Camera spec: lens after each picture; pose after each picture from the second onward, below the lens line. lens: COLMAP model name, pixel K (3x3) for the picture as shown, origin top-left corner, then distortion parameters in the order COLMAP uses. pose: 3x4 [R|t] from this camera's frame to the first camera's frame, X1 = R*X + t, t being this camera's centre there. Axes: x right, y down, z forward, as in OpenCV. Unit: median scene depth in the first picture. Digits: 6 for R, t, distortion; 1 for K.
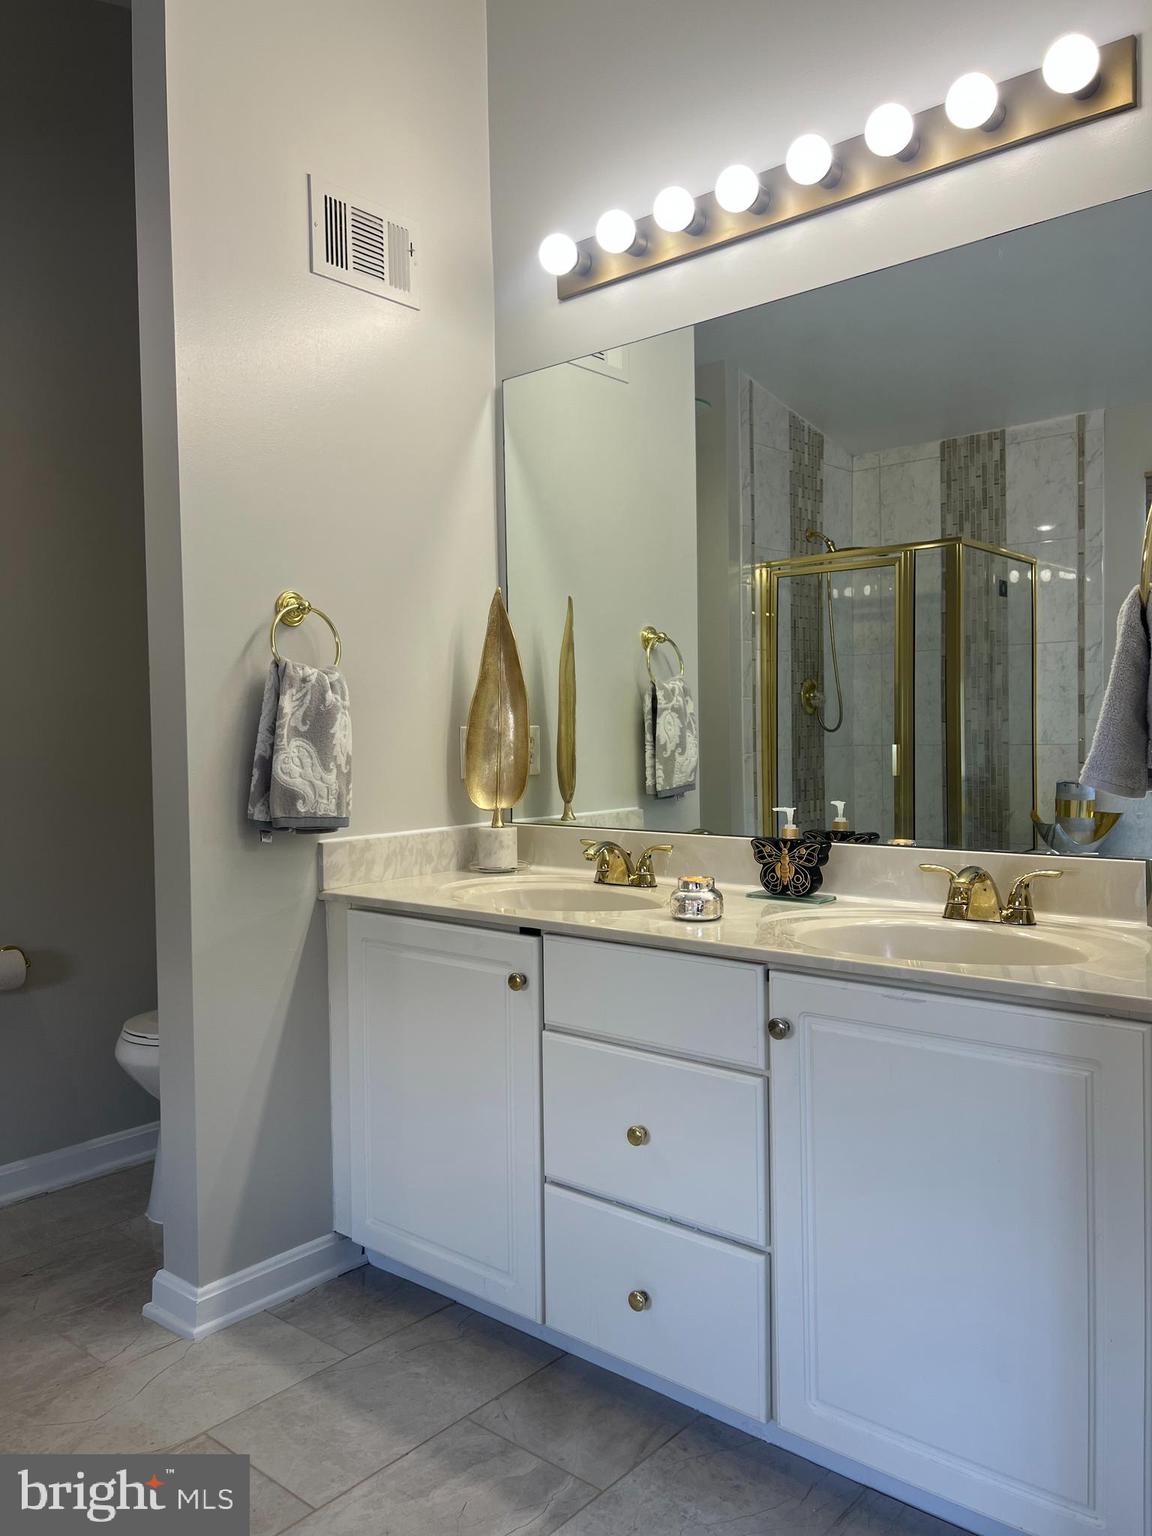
lens RADIAL K [[1160.4, 0, 562.3], [0, 1160.4, 748.5], [0, 0, 1]] dist [0.057668, -0.073432]
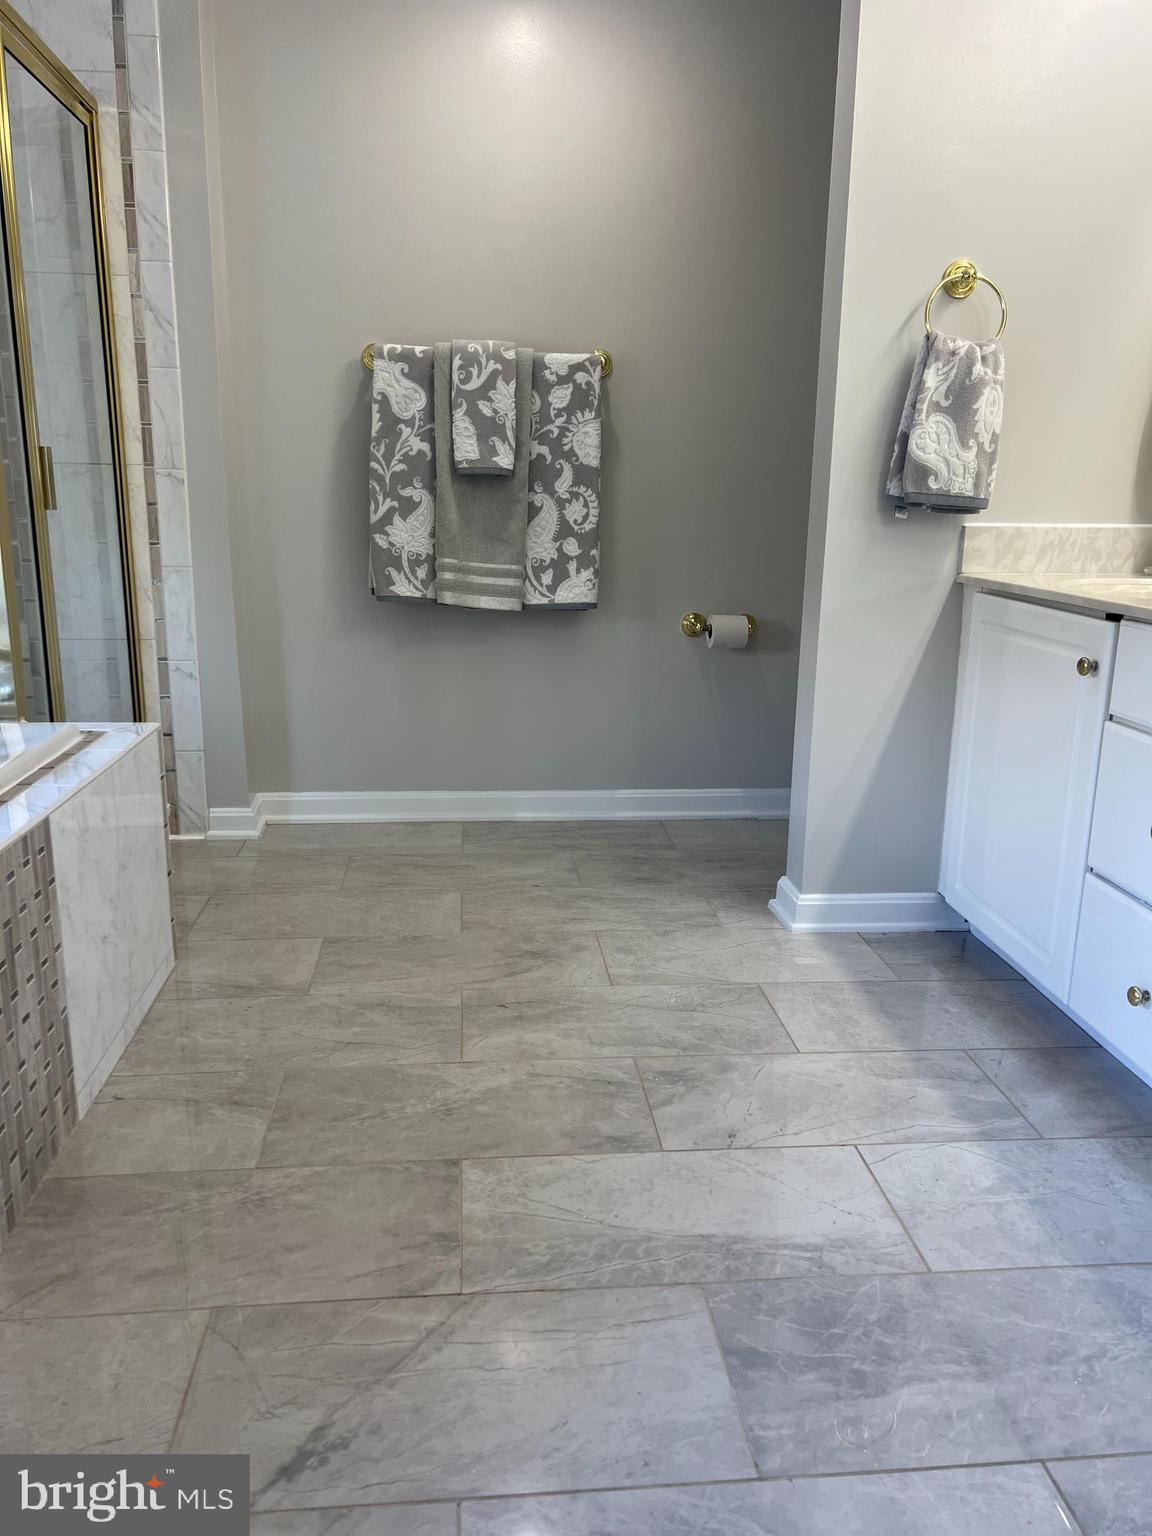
lens RADIAL K [[1160.4, 0, 561.6], [0, 1160.4, 761.9], [0, 0, 1]] dist [0.057668, -0.073432]
pose [[0.719335, 0.186419, -0.669182, 0.269344], [-0.040566, 0.972948, 0.227436, 0.066350], [0.693478, -0.136457, 0.707438, 0.010182]]
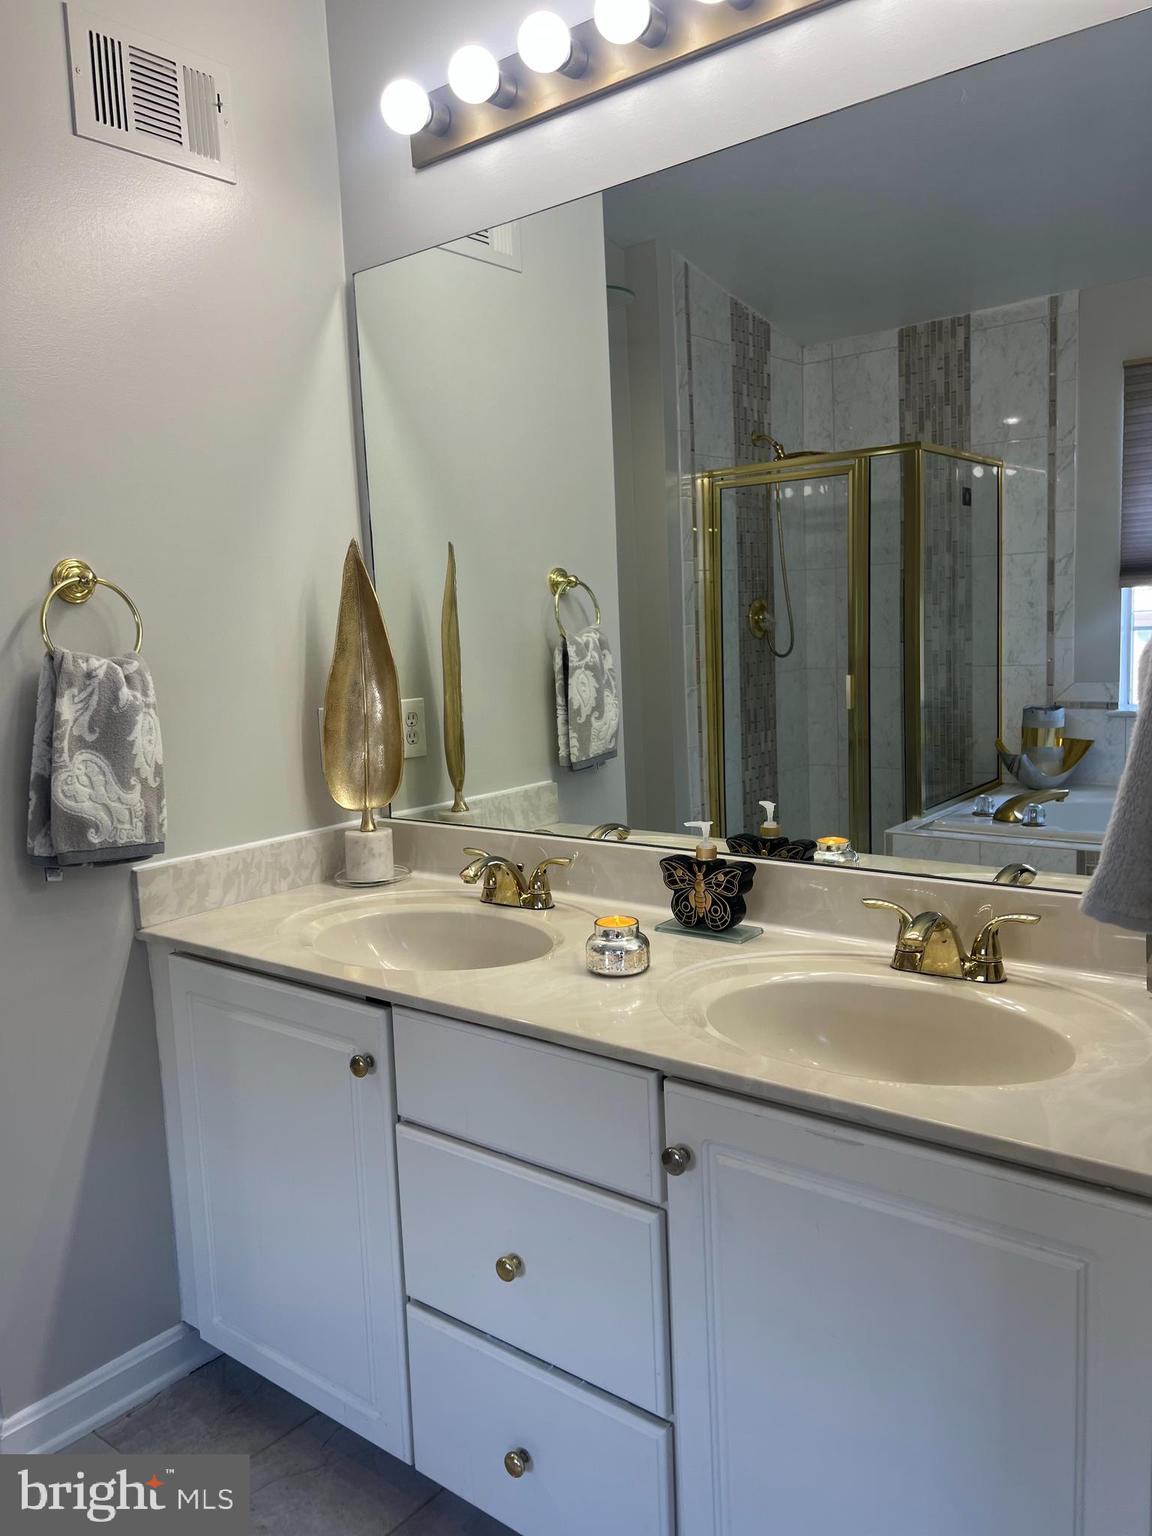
lens RADIAL K [[1160.4, 0, 575.7], [0, 1160.4, 749.4], [0, 0, 1]] dist [0.057668, -0.073432]
pose [[0.998825, -0.031946, 0.036448, 0.074043], [0.028460, 0.995310, 0.092457, -0.071677], [-0.039231, -0.091311, 0.995049, 0.196582]]
